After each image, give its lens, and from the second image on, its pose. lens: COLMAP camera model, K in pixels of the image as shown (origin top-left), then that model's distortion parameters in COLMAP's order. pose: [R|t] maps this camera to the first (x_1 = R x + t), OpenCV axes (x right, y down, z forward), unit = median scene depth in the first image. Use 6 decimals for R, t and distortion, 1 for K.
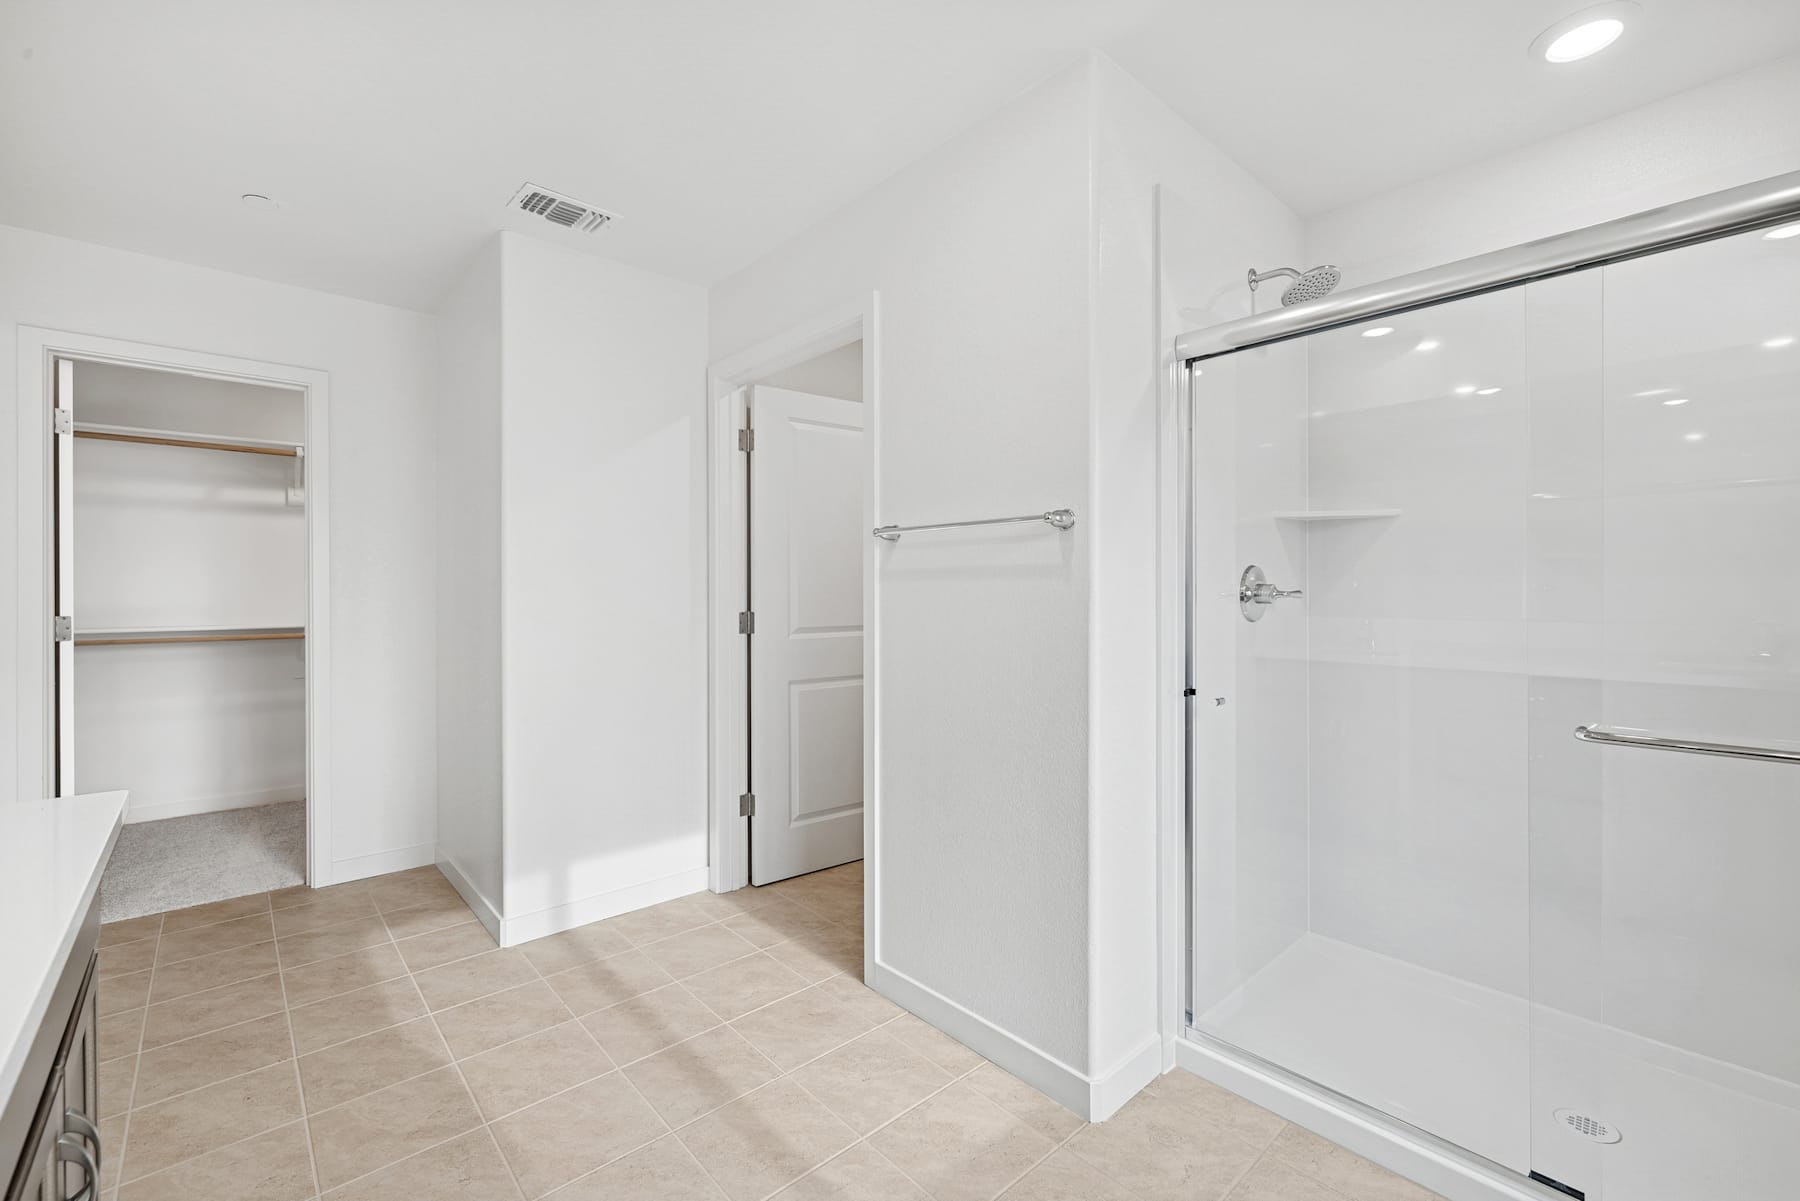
lens RADIAL K [[758.2, 0, 897.3], [0, 758.2, 593.3], [0, 0, 1]] dist [-0.000356, -0.000041]
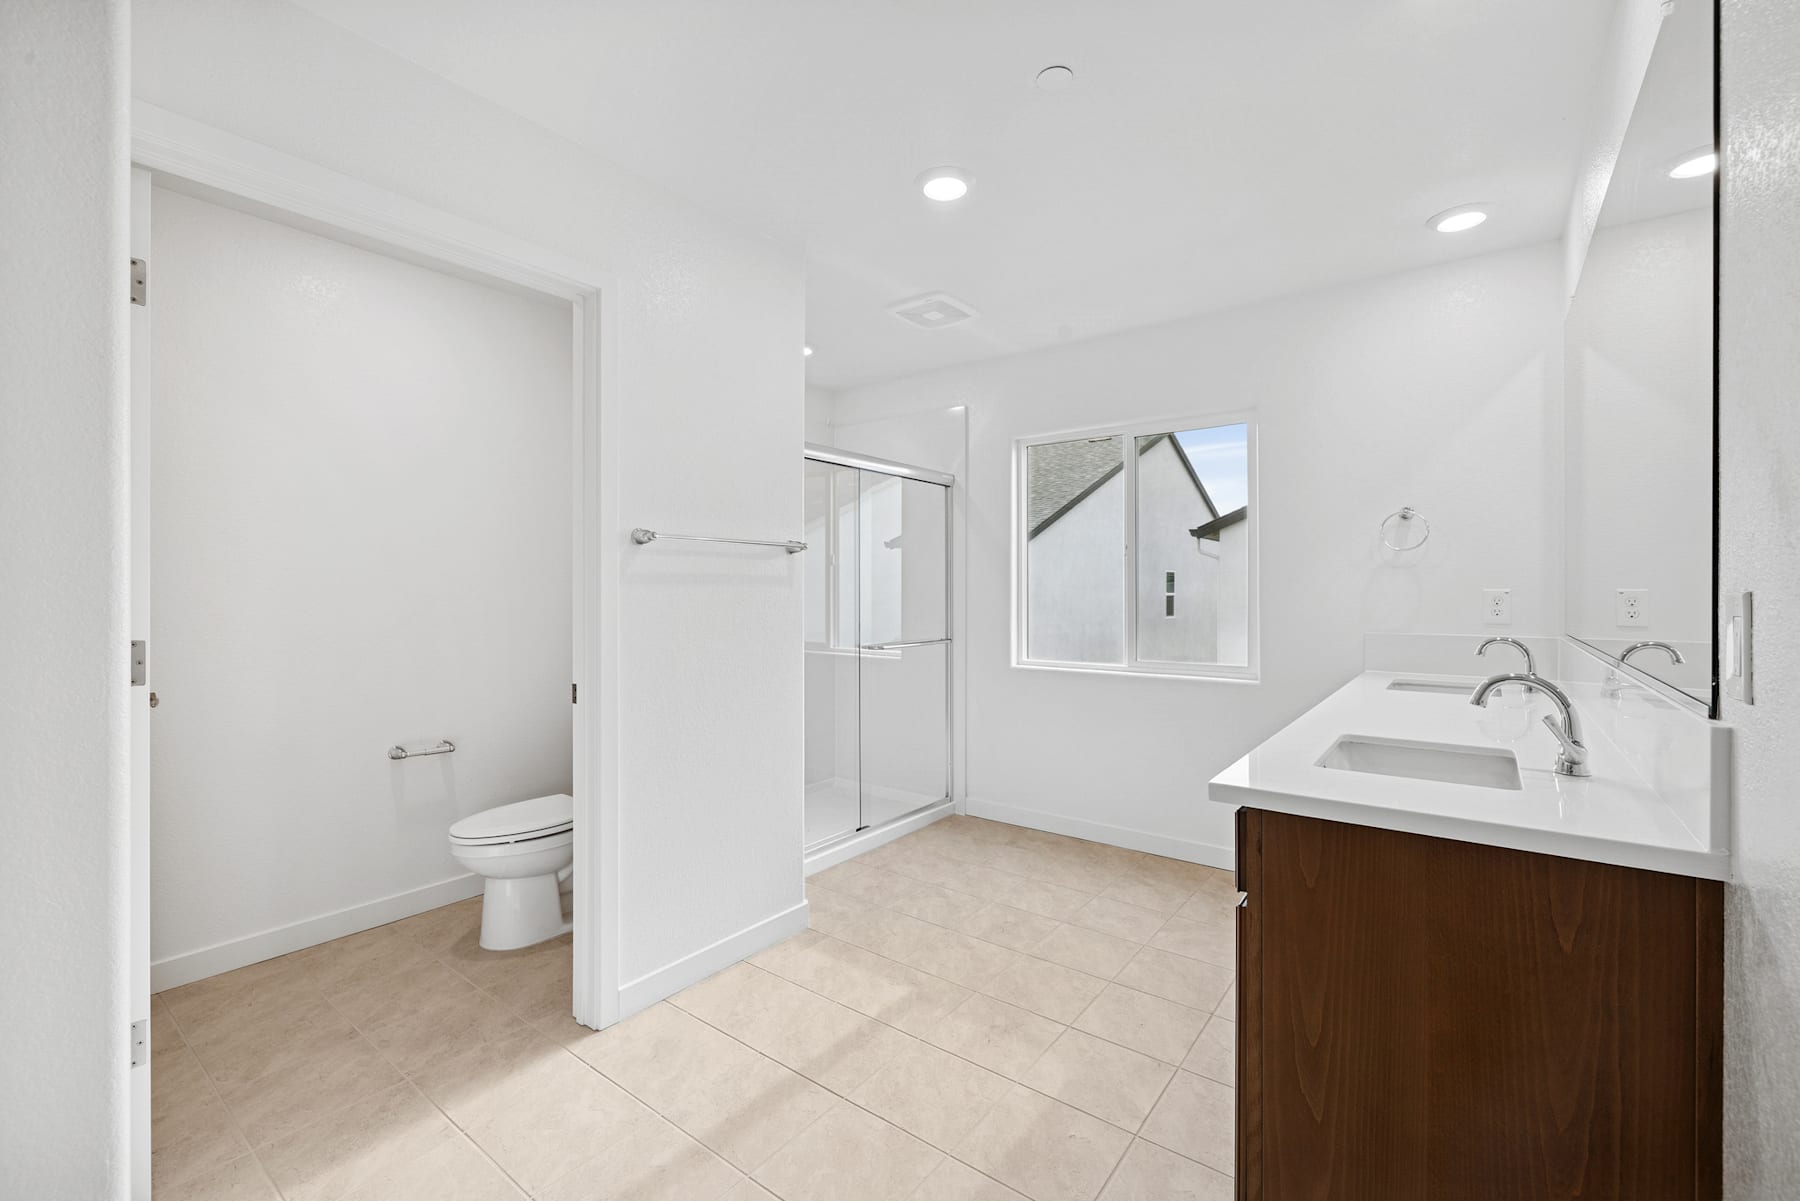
lens RADIAL K [[758.2, 0, 898.2], [0, 758.2, 596.2], [0, 0, 1]] dist [-0.000356, -0.000041]
pose [[-0.189118, -0.006149, 0.981935, -1.263255], [0.000498, 0.999980, 0.006358, -0.009132], [-0.981954, 0.001692, -0.189111, 1.045746]]
